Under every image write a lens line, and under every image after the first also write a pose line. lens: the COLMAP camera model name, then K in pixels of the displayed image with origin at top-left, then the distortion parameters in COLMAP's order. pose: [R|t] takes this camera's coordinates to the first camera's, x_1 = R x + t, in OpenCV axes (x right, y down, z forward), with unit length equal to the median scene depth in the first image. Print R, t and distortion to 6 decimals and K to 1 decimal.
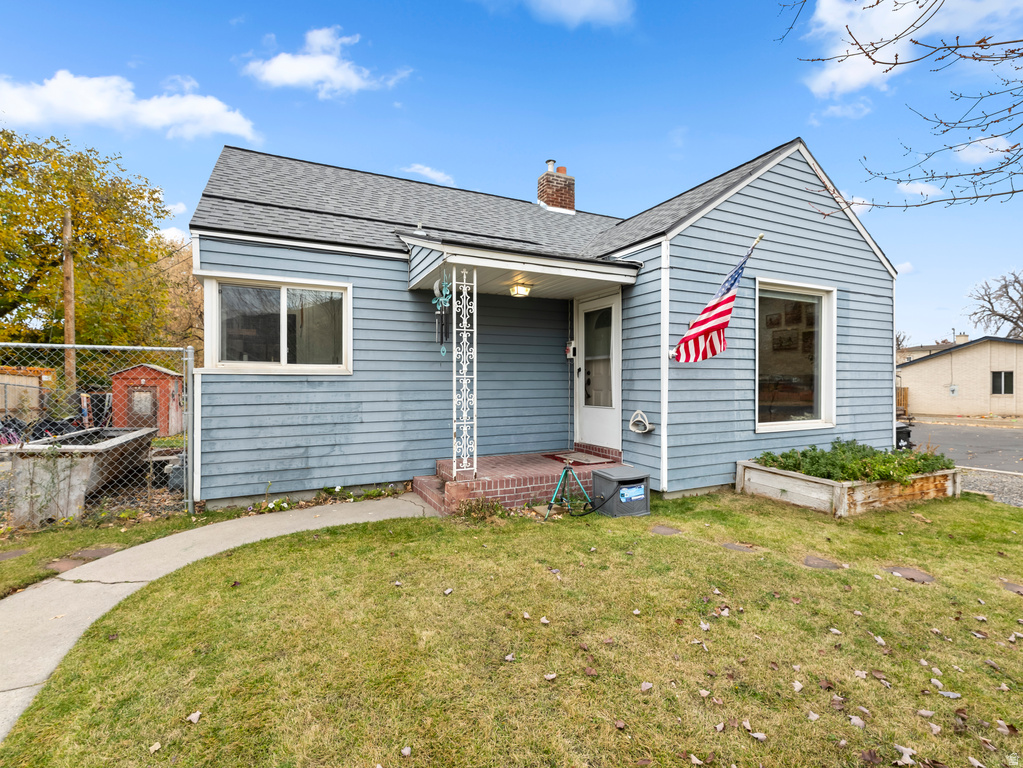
lens RADIAL K [[482.3, 0, 511.5], [0, 482.3, 384.0], [0, 0, 1]] dist [0.011124, -0.000019]
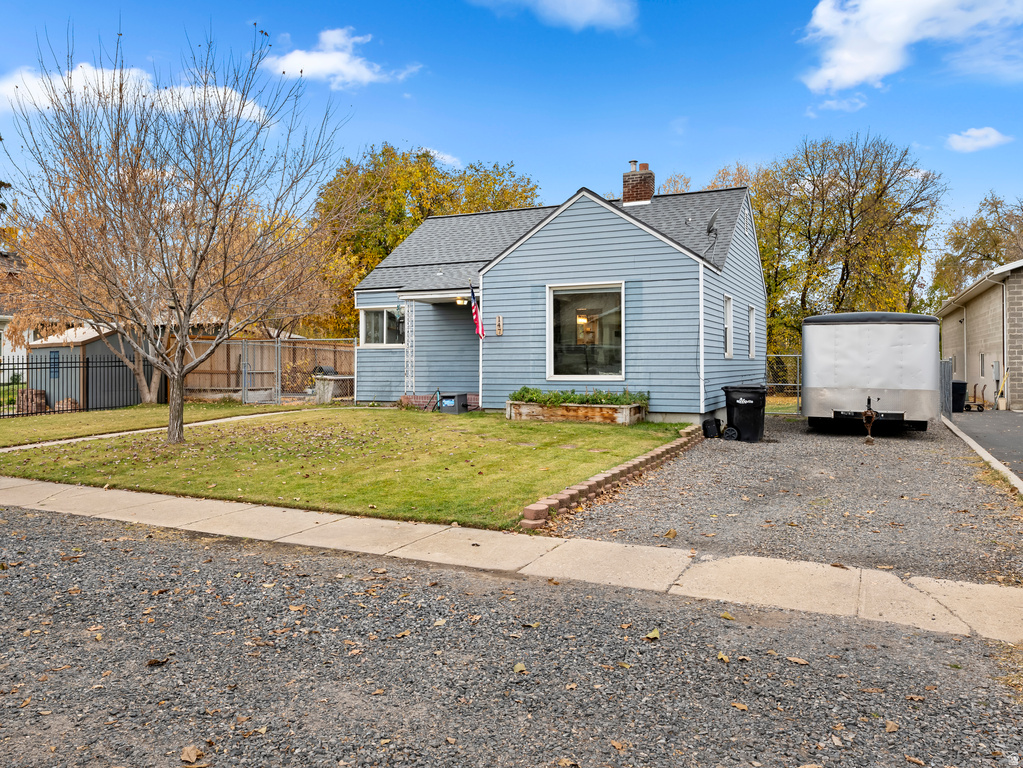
lens RADIAL K [[774.0, 0, 509.9], [0, 774.0, 354.2], [0, 0, 1]] dist [0.000489, 0.000053]
pose [[0.631710, -0.008483, -0.775159, 2.582036], [0.001836, 0.999954, -0.009448, 0.039241], [0.775203, 0.004545, 0.631696, -0.784505]]
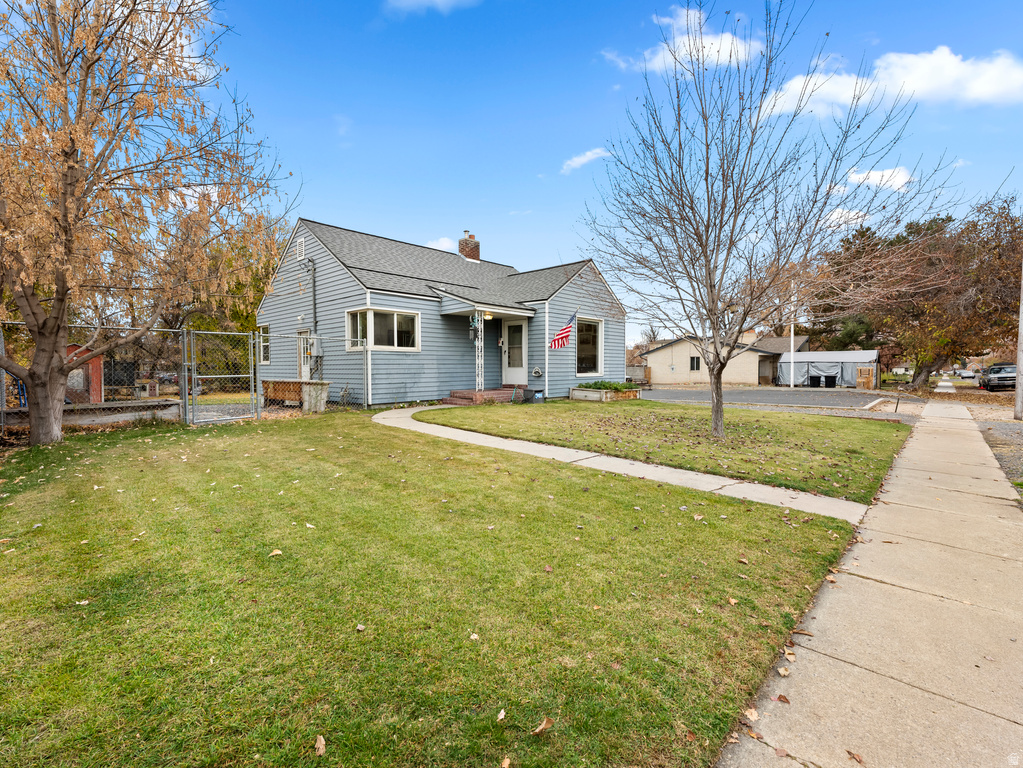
lens RADIAL K [[471.0, 0, 510.7], [0, 471.0, 382.5], [0, 0, 1]] dist [0.002164, 0.000058]
pose [[0.931849, -0.012056, 0.362646, -0.750696], [0.001379, 0.999558, 0.029688, 0.059827], [-0.362843, -0.027164, 0.931454, -1.242930]]
